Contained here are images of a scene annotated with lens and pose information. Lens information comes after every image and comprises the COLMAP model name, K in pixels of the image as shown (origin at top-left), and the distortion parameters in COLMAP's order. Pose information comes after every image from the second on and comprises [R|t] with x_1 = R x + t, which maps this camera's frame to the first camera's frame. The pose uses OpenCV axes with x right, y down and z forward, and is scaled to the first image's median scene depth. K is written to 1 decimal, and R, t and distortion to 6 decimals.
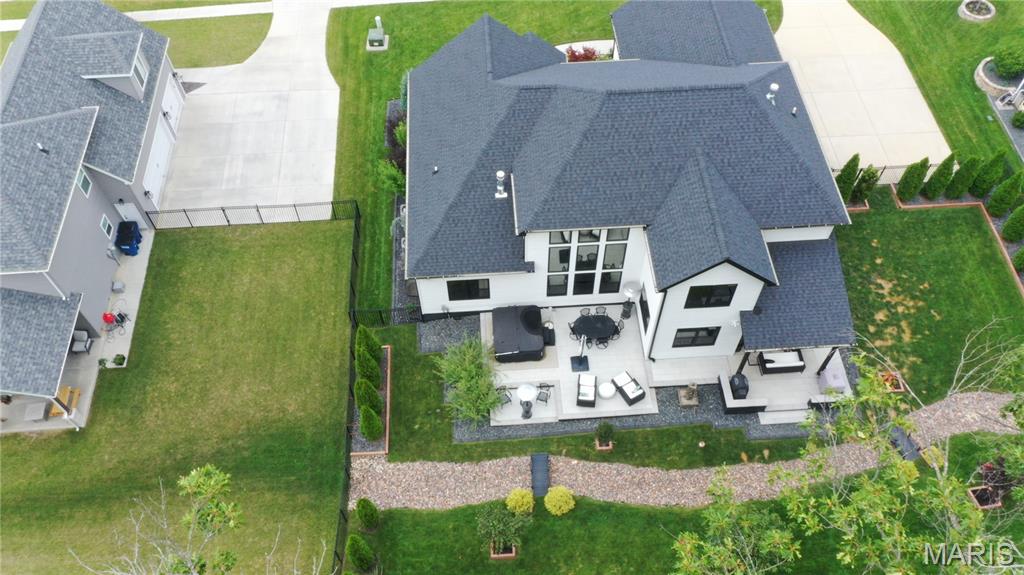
lens RADIAL K [[812.0, 0, 512.0], [0, 812.0, 287.5], [0, 0, 1]] dist [0.005814, -0.000572]
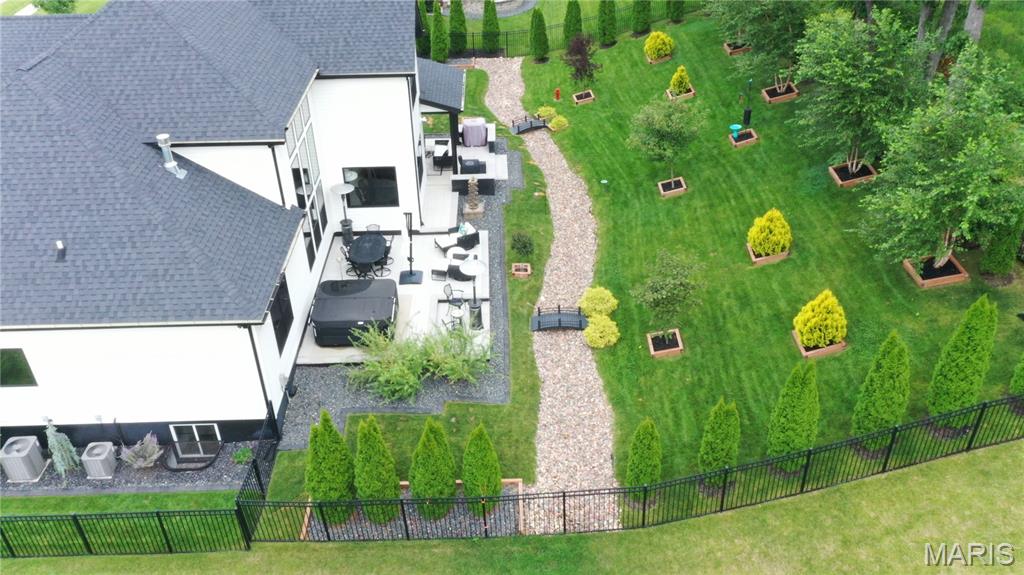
lens RADIAL K [[820.4, 0, 513.2], [0, 820.4, 282.3], [0, 0, 1]] dist [0.004506, 0.002139]
pose [[0.034953, -0.539576, 0.841211, -0.572176], [0.832497, 0.481417, 0.274203, -0.034447], [-0.552927, 0.690721, 0.466022, 0.616489]]
